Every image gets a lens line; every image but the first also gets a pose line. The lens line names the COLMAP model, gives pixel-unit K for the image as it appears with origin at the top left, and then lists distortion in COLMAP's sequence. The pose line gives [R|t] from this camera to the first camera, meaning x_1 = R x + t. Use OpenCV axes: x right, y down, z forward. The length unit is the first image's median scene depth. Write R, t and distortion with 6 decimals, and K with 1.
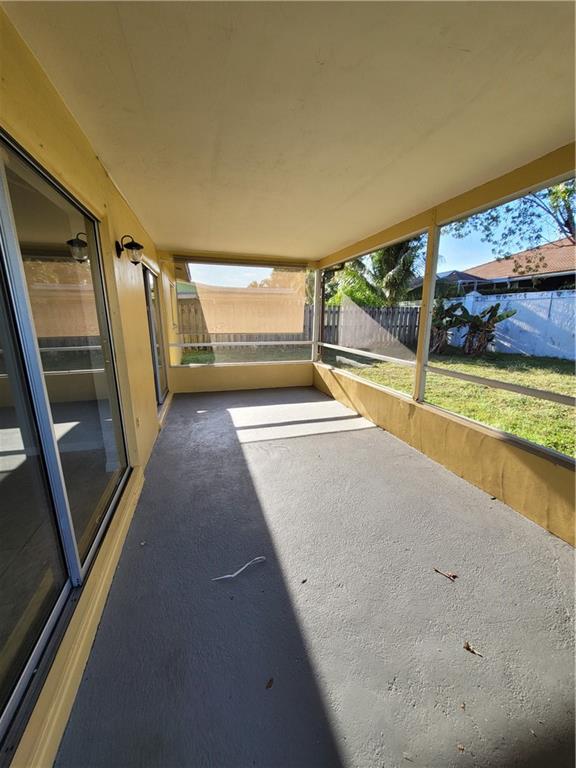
lens RADIAL K [[302.2, 0, 288.5], [0, 302.2, 388.0], [0, 0, 1]] dist [-0.002014, 0.002442]
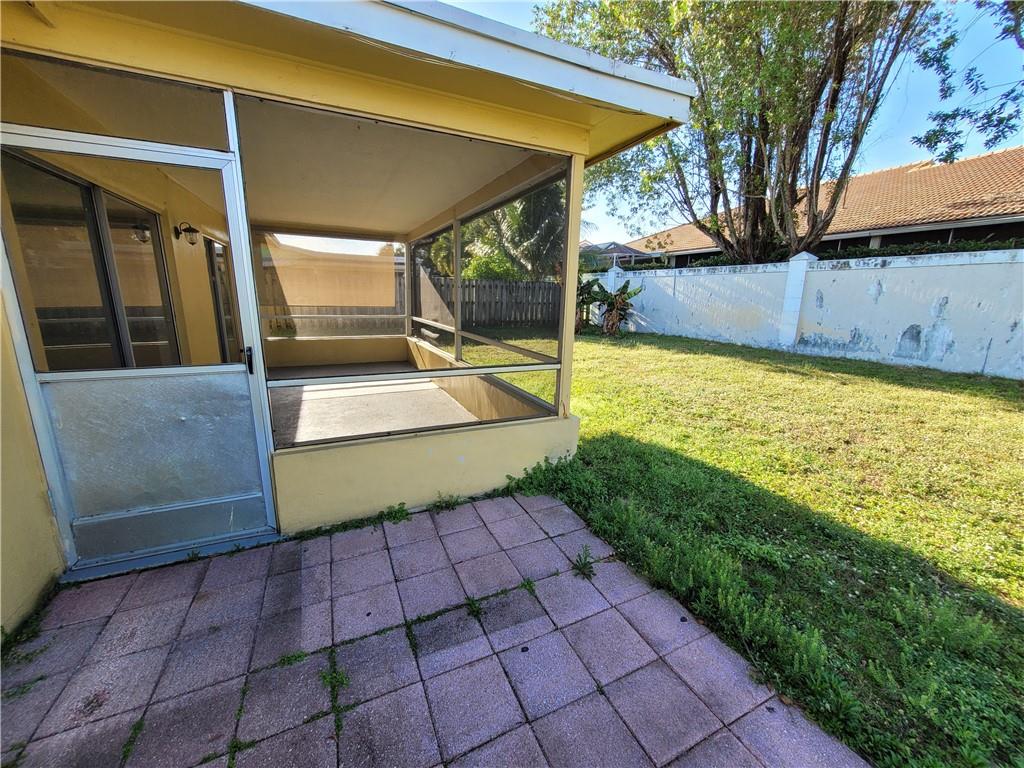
lens RADIAL K [[403.0, 0, 509.4], [0, 403.0, 383.2], [0, 0, 1]] dist [-0.002014, 0.002442]
pose [[0.988331, -0.017637, 0.151295, 0.132142], [0.018988, 0.999792, -0.007488, 0.051237], [-0.151132, 0.010273, 0.988460, -0.211391]]
